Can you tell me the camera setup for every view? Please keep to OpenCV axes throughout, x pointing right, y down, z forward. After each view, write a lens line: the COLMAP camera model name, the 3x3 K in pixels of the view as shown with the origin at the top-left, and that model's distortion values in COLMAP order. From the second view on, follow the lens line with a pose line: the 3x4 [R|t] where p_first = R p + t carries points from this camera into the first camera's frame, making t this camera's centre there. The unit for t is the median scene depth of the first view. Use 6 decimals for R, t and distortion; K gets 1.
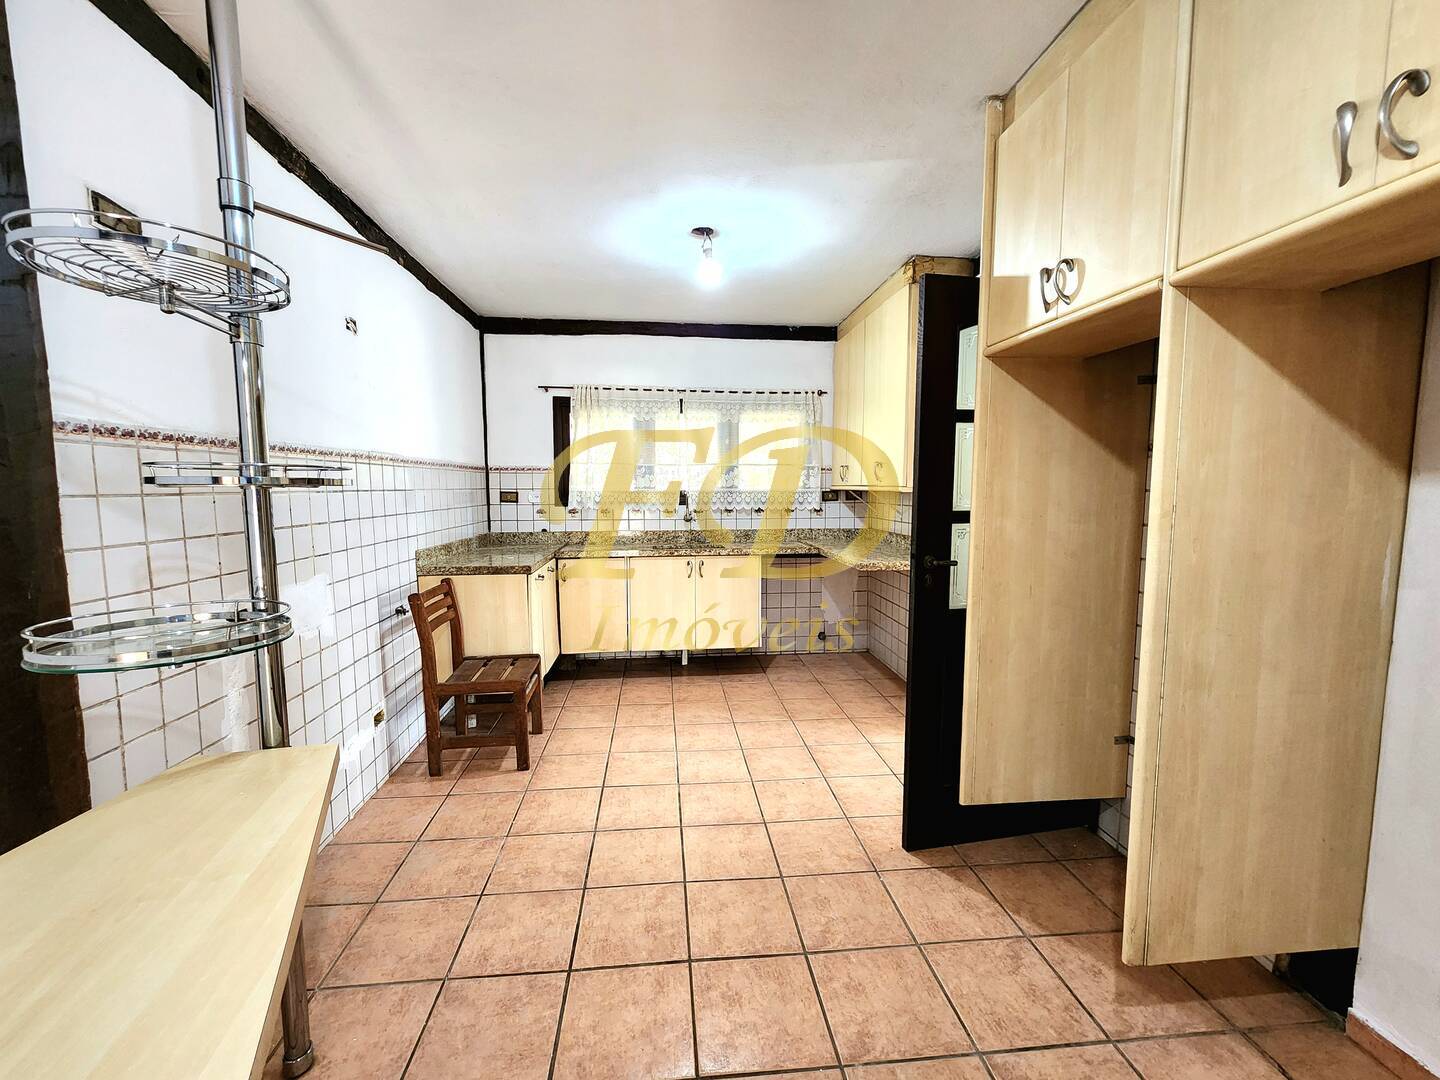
lens RADIAL K [[594.4, 0, 712.1], [0, 594.4, 539.7], [0, 0, 1]] dist [0.000182, 0.000461]
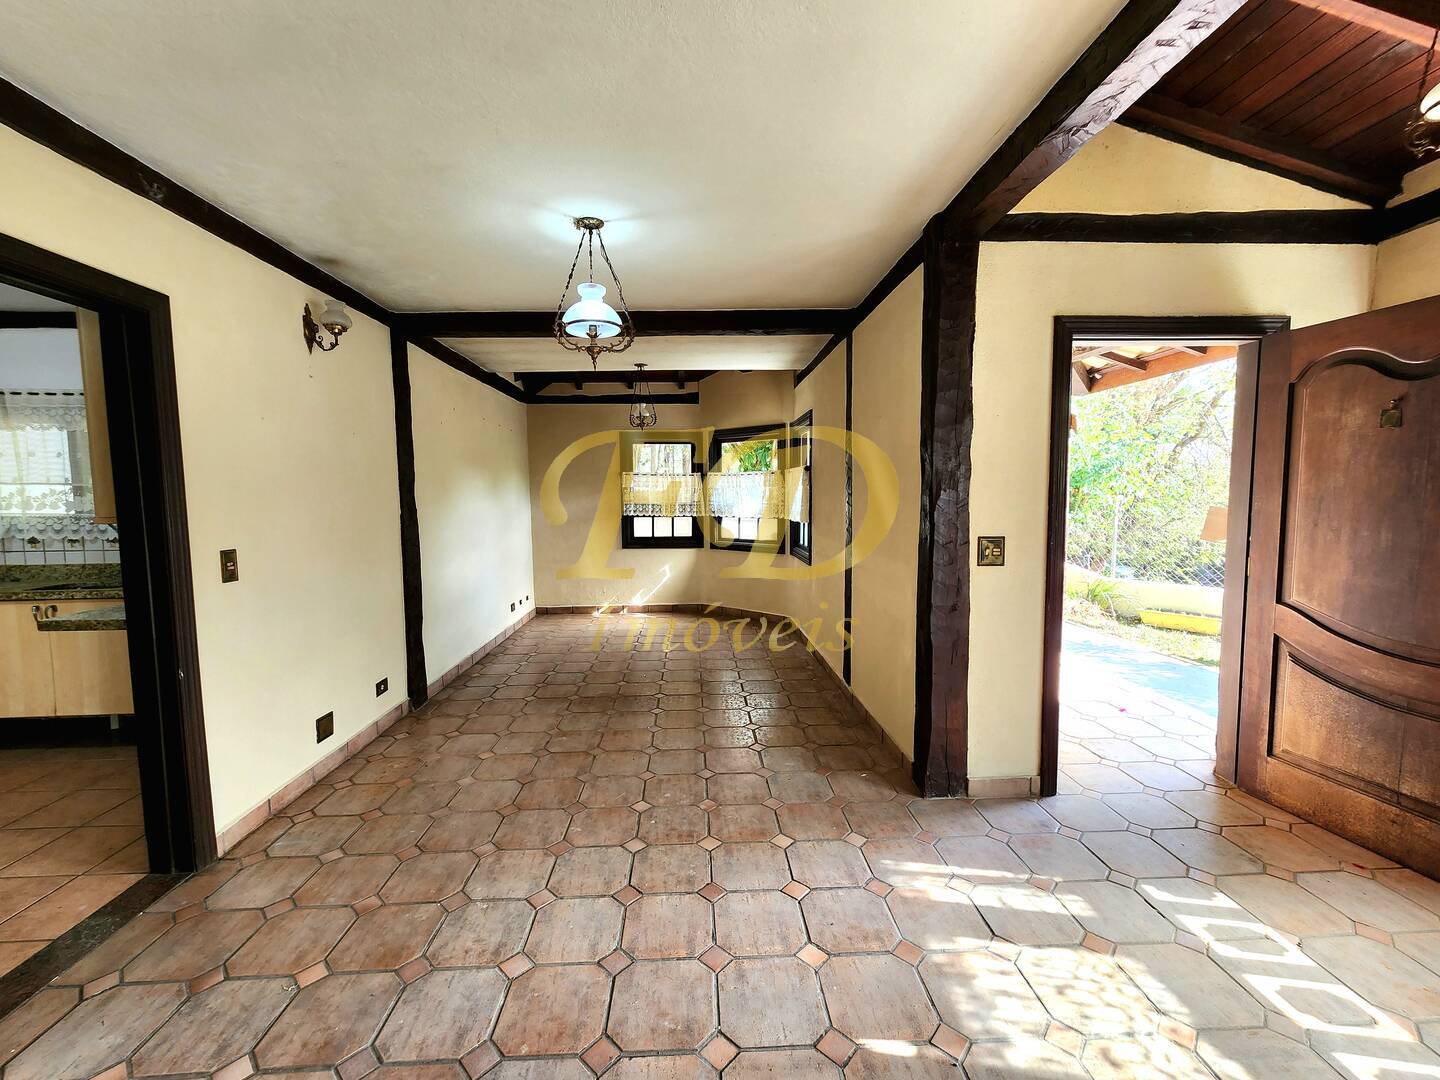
lens RADIAL K [[591.1, 0, 715.5], [0, 591.1, 540.0], [0, 0, 1]] dist [0.001574, 0.000460]
pose [[0.998938, -0.003505, -0.045941, 0.825934], [0.002883, 0.999904, -0.013585, -0.035968], [0.045984, 0.013438, 0.998852, 0.222700]]
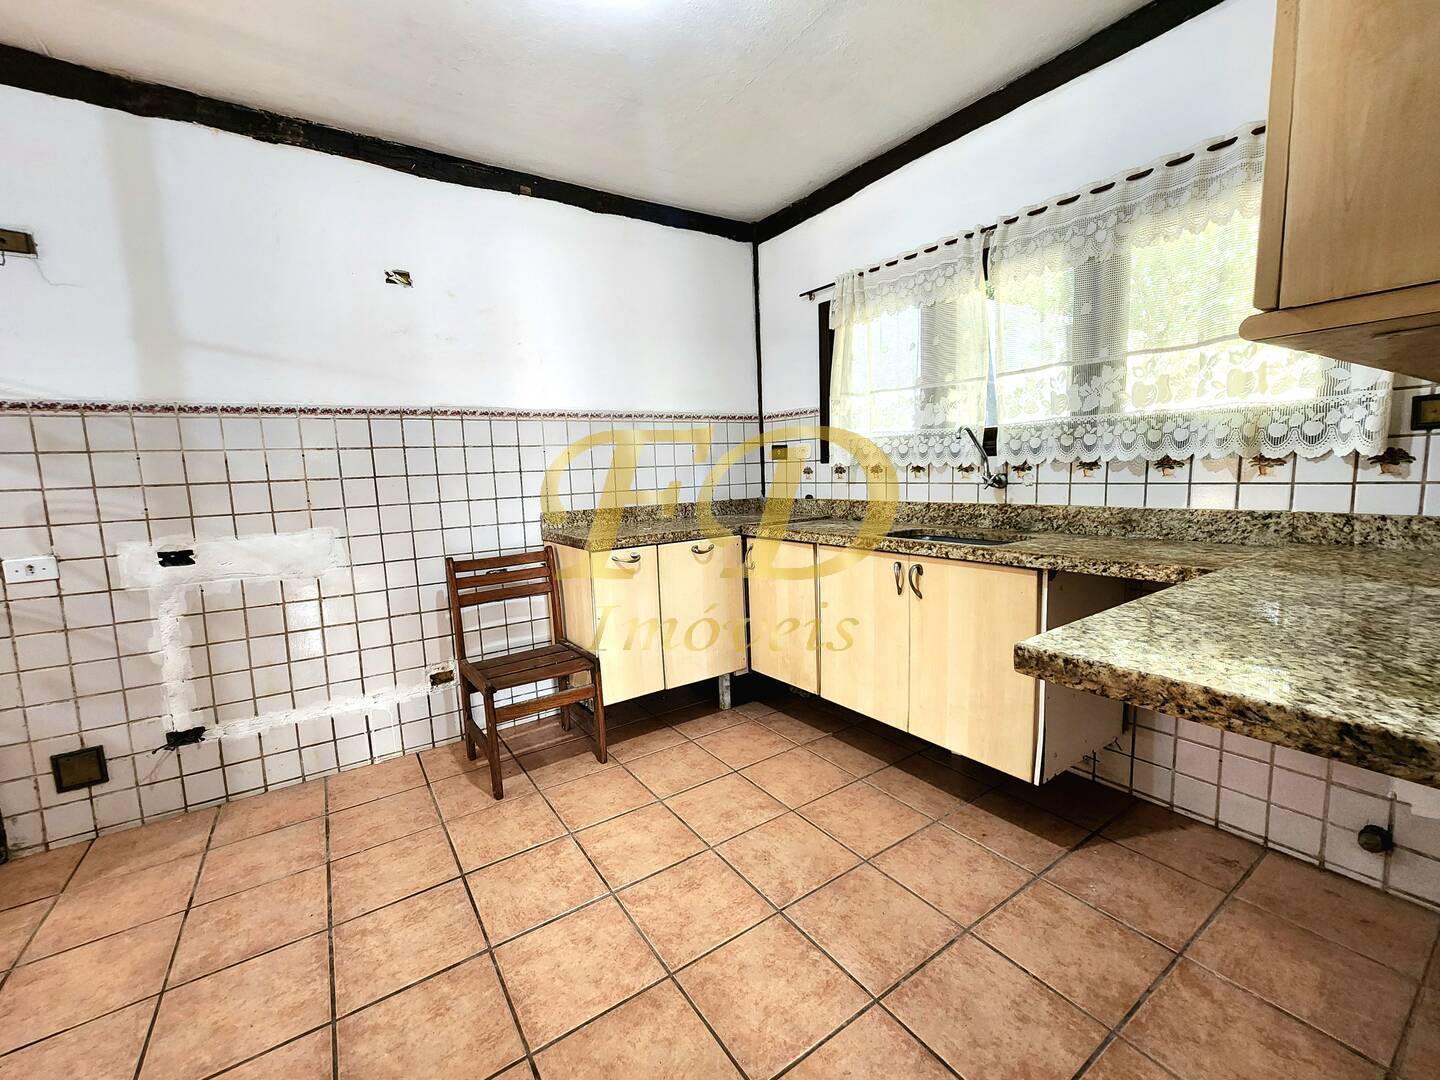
lens RADIAL K [[594.4, 0, 712.1], [0, 594.4, 539.7], [0, 0, 1]] dist [0.000182, 0.000461]
pose [[0.478647, 0.090034, -0.873379, 0.302632], [-0.041261, 0.995936, 0.080055, -0.016928], [0.877037, -0.002282, 0.480417, 0.553940]]
